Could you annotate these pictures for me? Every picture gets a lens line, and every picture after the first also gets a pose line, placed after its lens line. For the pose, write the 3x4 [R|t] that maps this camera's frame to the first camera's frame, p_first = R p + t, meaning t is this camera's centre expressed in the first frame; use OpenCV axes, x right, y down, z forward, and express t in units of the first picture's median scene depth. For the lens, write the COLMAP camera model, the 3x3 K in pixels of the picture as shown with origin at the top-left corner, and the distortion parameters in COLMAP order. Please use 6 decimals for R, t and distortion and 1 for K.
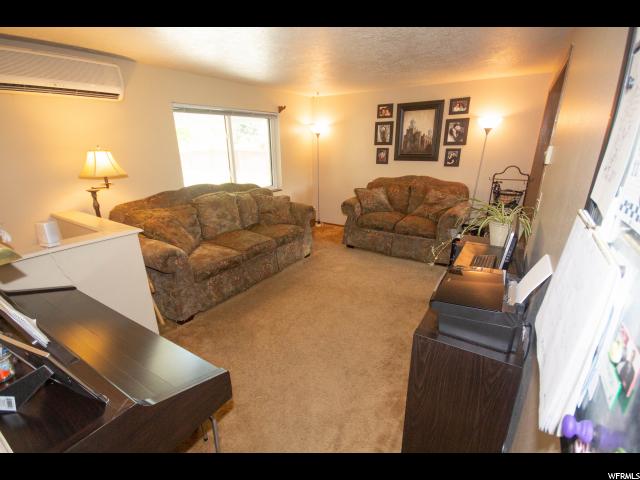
lens RADIAL K [[294.9, 0, 319.3], [0, 294.9, 242.7], [0, 0, 1]] dist [-0.005119, -0.001615]
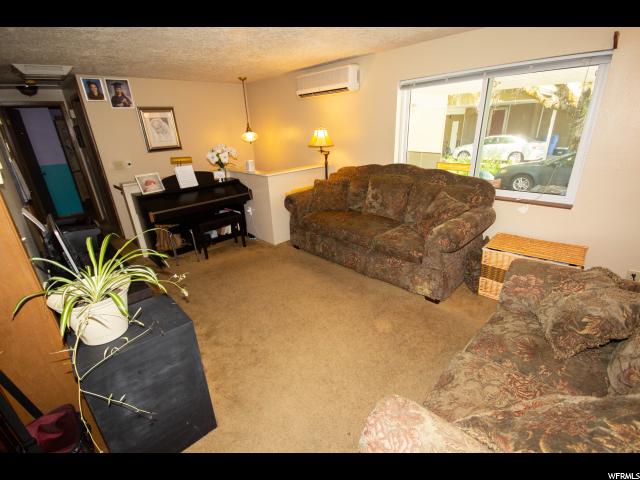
lens RADIAL K [[294.9, 0, 319.4], [0, 294.9, 239.2], [0, 0, 1]] dist [-0.005119, -0.001615]
pose [[-0.216699, 0.390685, -0.894654, 0.673518], [-0.253371, 0.862519, 0.438023, -0.362133], [0.942786, 0.321599, -0.087919, 0.958837]]
